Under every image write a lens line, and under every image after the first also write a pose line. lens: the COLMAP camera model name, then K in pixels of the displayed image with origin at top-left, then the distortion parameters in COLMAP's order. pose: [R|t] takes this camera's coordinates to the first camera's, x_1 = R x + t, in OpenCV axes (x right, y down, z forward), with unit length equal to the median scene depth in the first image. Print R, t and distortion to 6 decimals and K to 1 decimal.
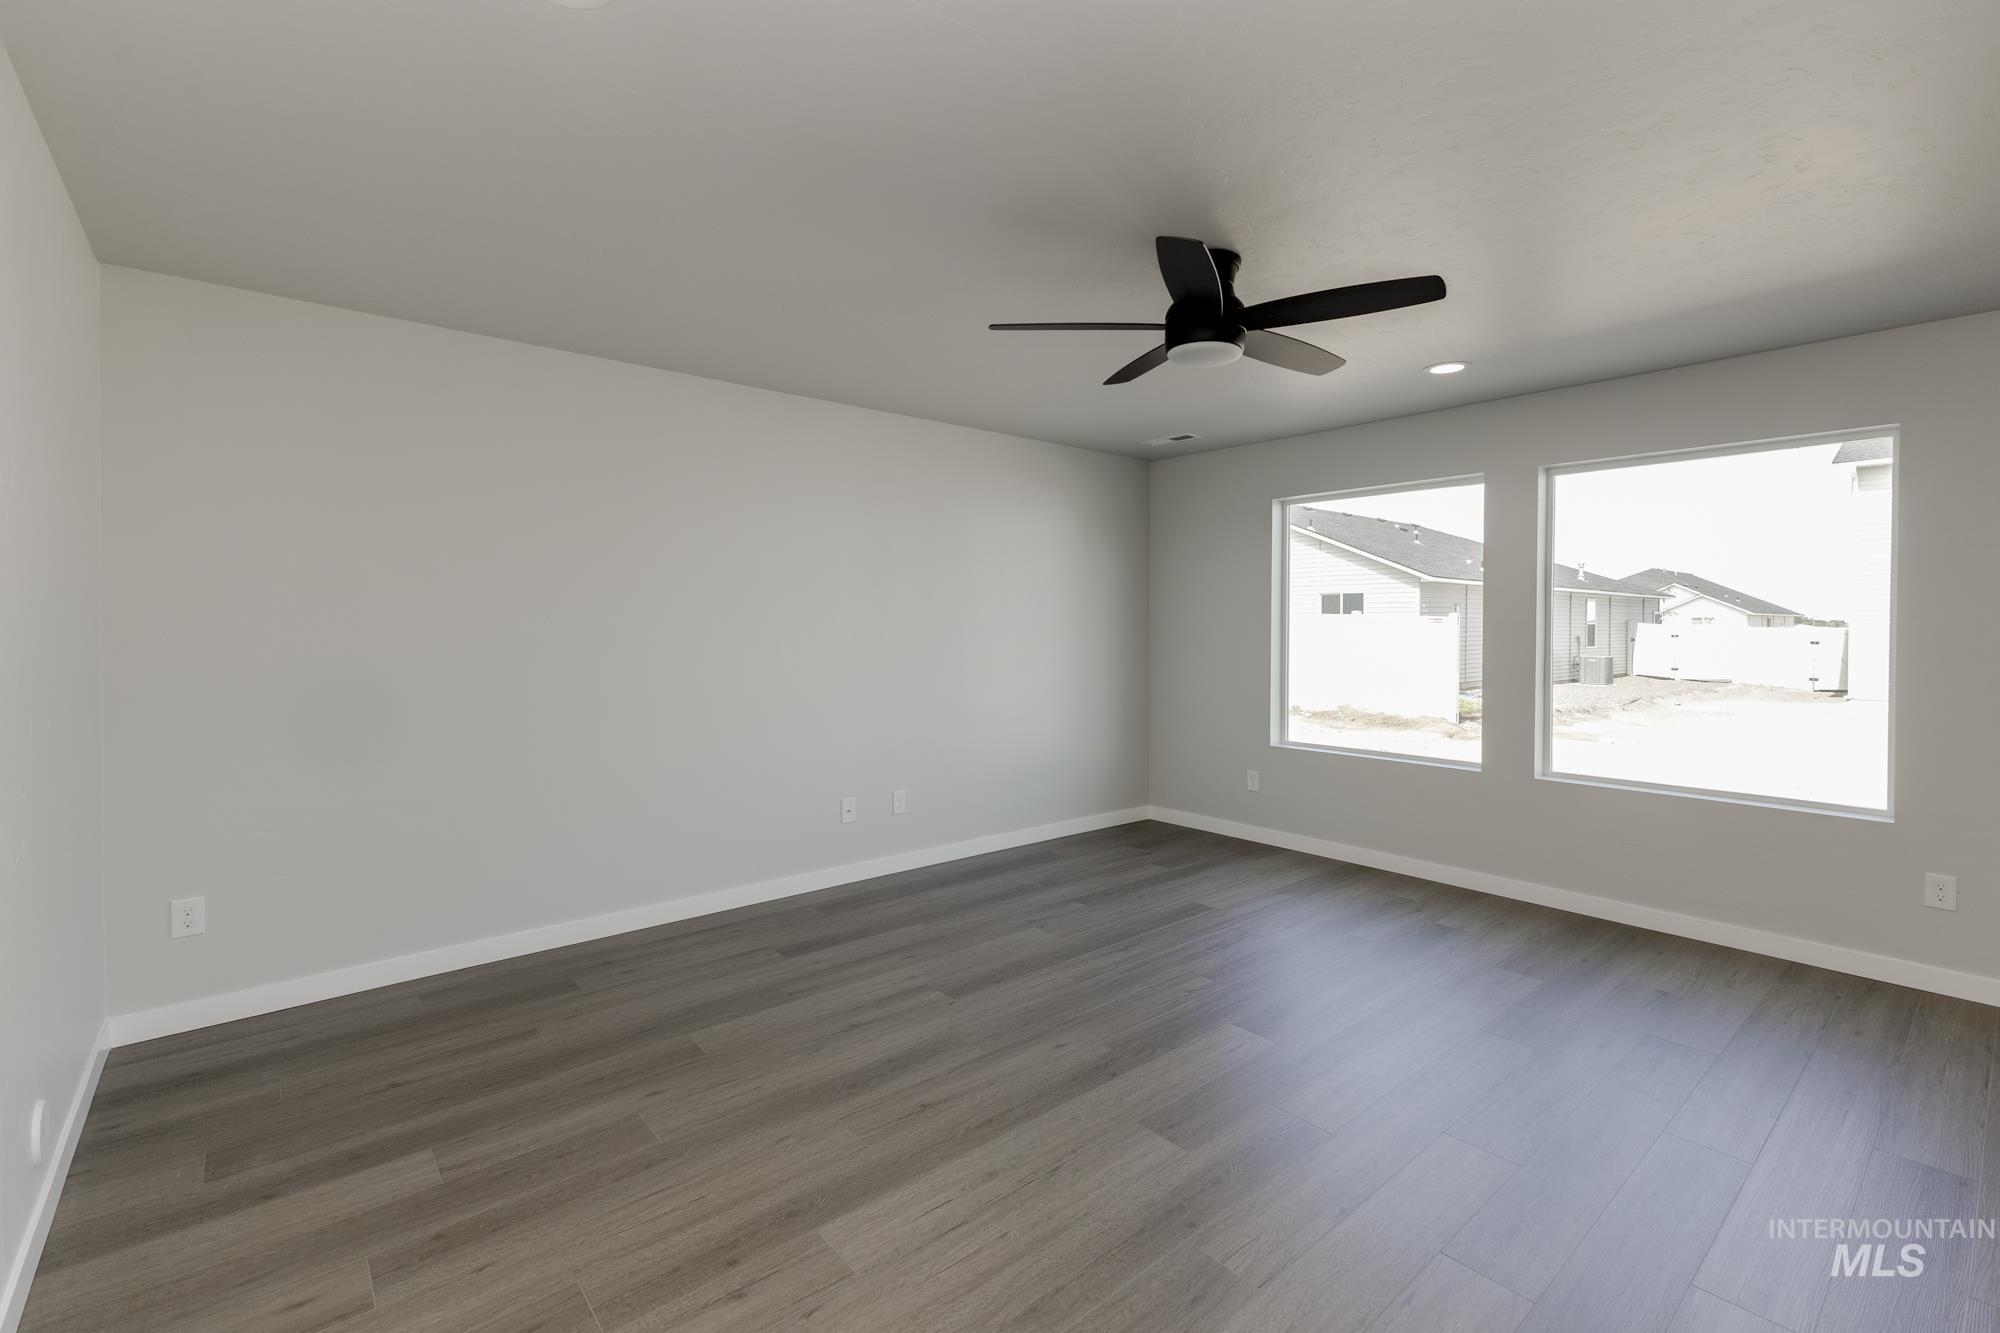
lens RADIAL K [[874.4, 0, 1017.6], [0, 874.4, 651.9], [0, 0, 1]] dist [0.001321, 0.000205]
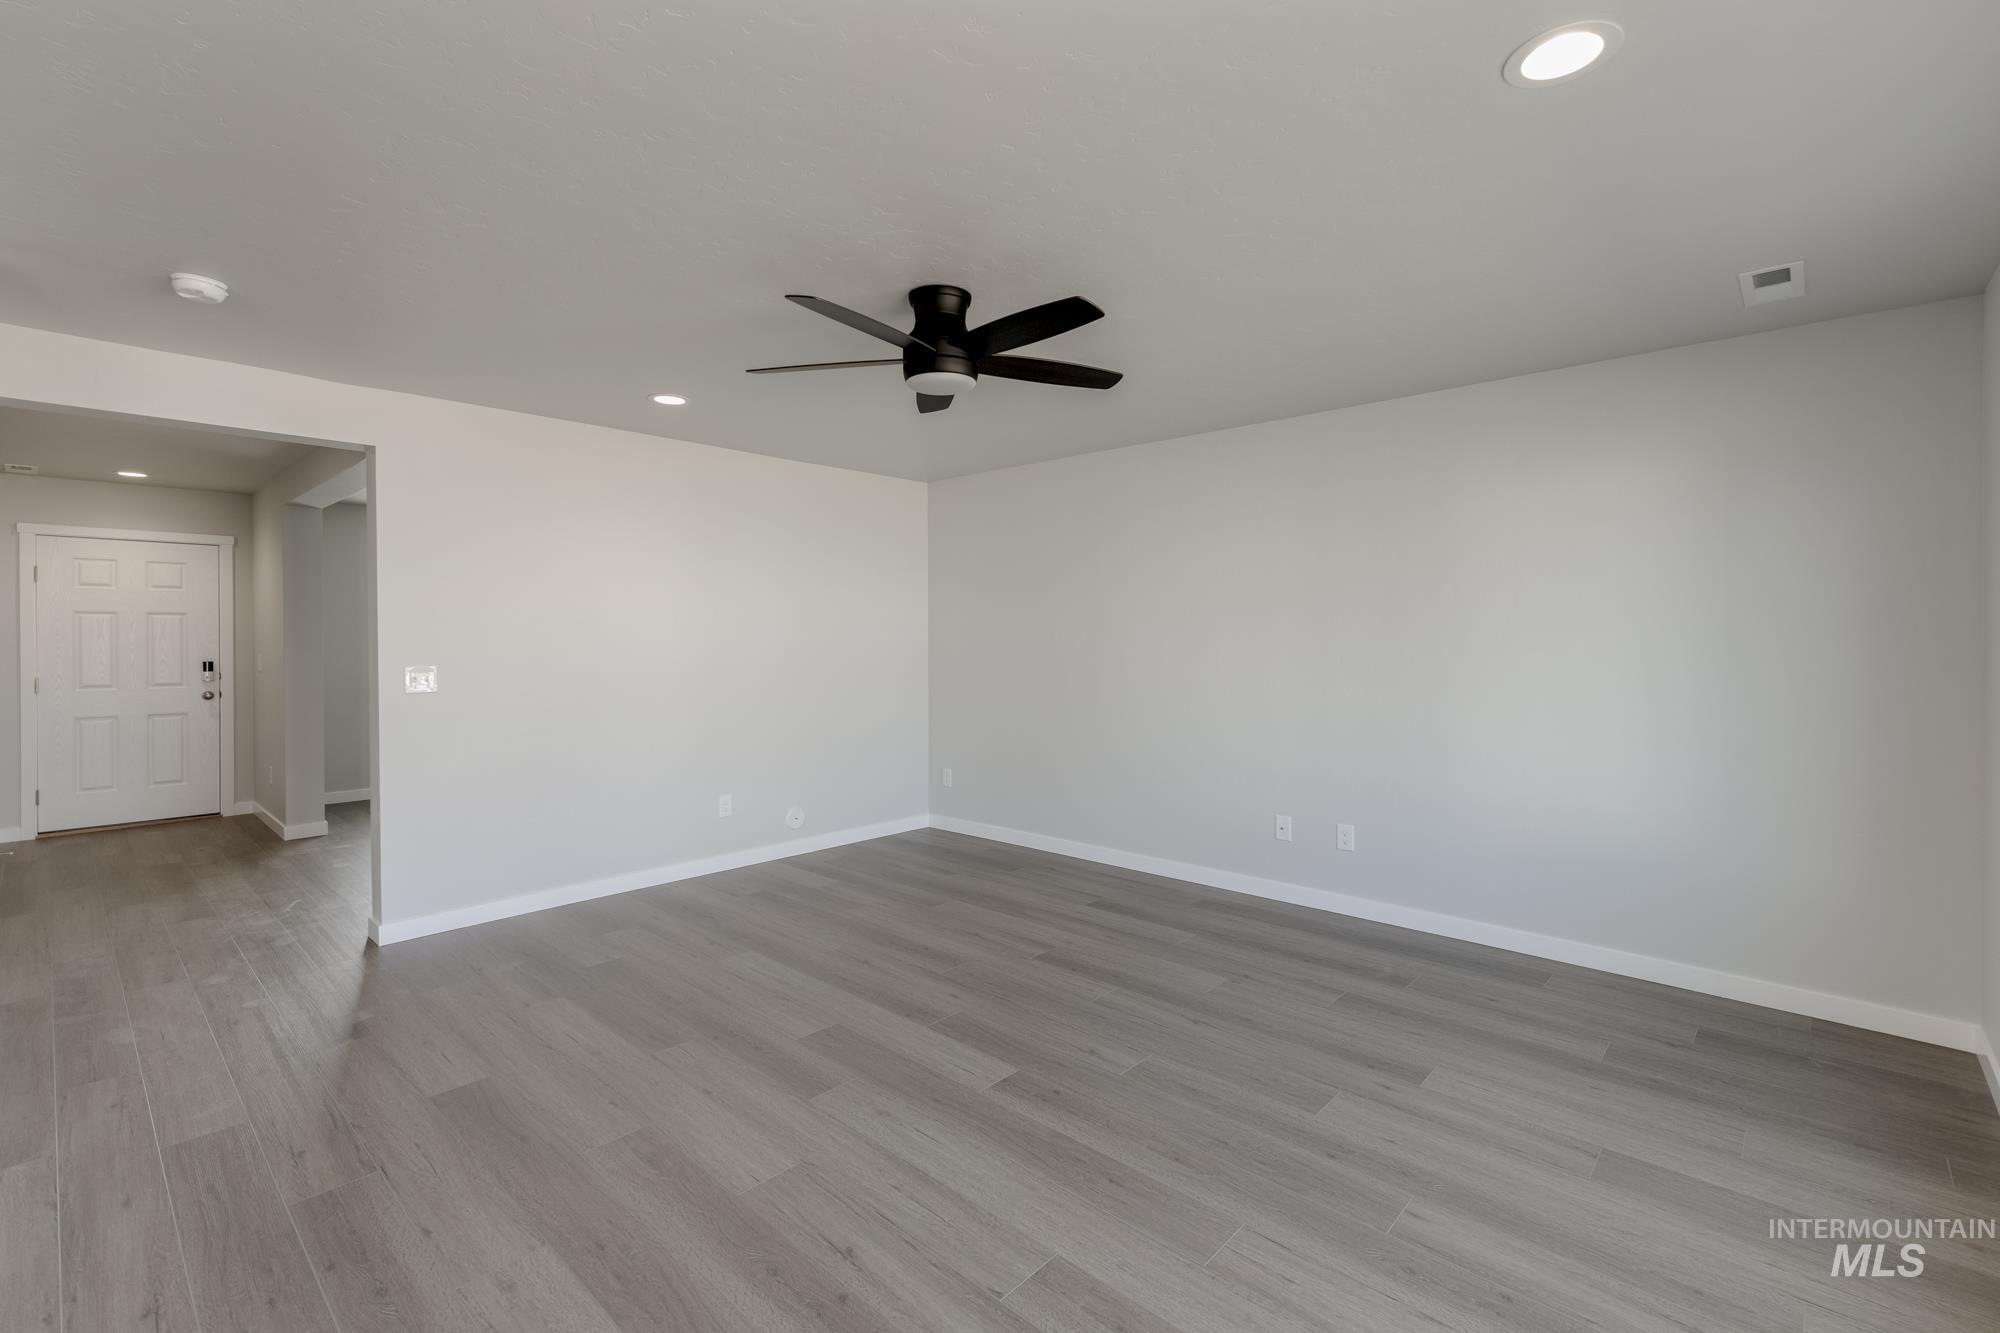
lens RADIAL K [[874.4, 0, 998.6], [0, 874.4, 654.2], [0, 0, 1]] dist [0.001321, 0.000205]
pose [[0.108645, 0.016107, -0.993950, 0.973970], [-0.030577, 0.999450, 0.012854, -0.024630], [0.993610, 0.028995, 0.109078, 0.726598]]
